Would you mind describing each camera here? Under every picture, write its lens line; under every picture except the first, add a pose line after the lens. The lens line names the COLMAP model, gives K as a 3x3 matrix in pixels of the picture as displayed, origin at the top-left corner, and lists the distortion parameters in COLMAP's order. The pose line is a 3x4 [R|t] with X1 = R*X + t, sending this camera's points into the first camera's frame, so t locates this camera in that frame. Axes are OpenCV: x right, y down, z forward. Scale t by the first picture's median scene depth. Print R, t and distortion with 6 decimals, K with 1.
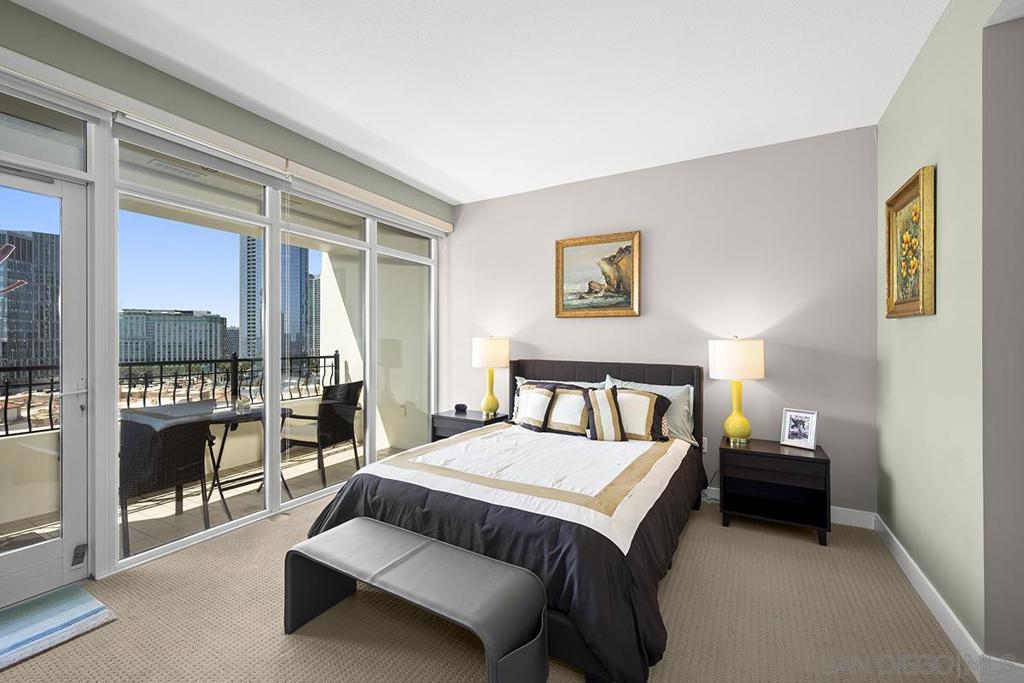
lens RADIAL K [[424.3, 0, 508.1], [0, 424.3, 342.1], [0, 0, 1]] dist [0.000629, 0.000076]
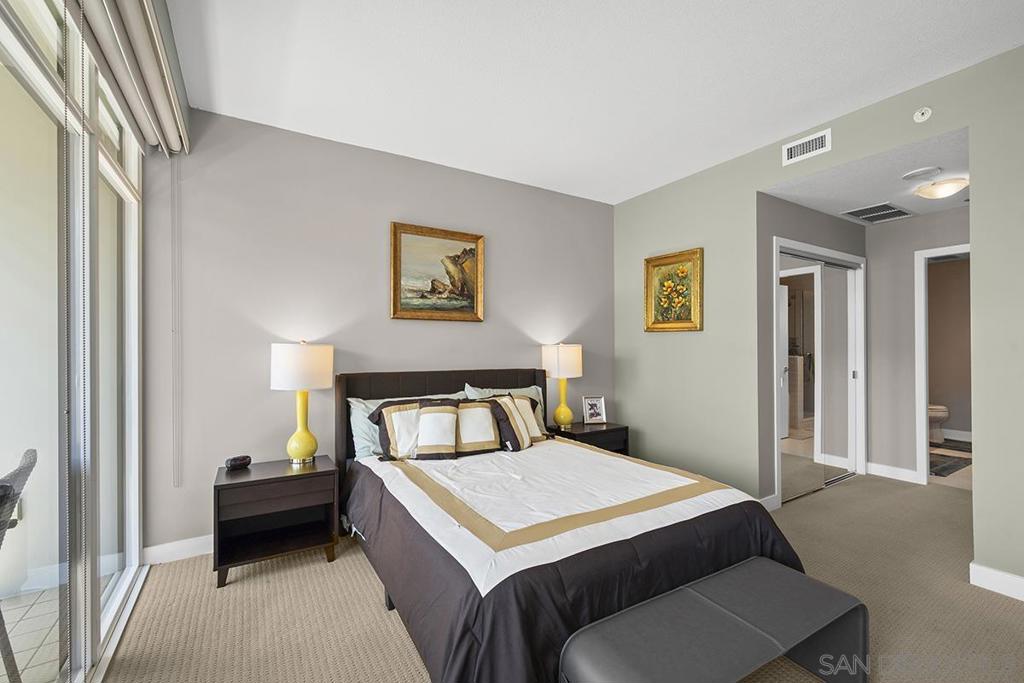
lens RADIAL K [[439.3, 0, 513.1], [0, 439.3, 344.0], [0, 0, 1]] dist [-0.001293, -0.000232]
pose [[0.477728, -0.003123, 0.878502, -0.536445], [0.006816, 0.999977, -0.000152, -0.008170], [-0.878482, 0.006060, 0.477738, 0.430214]]
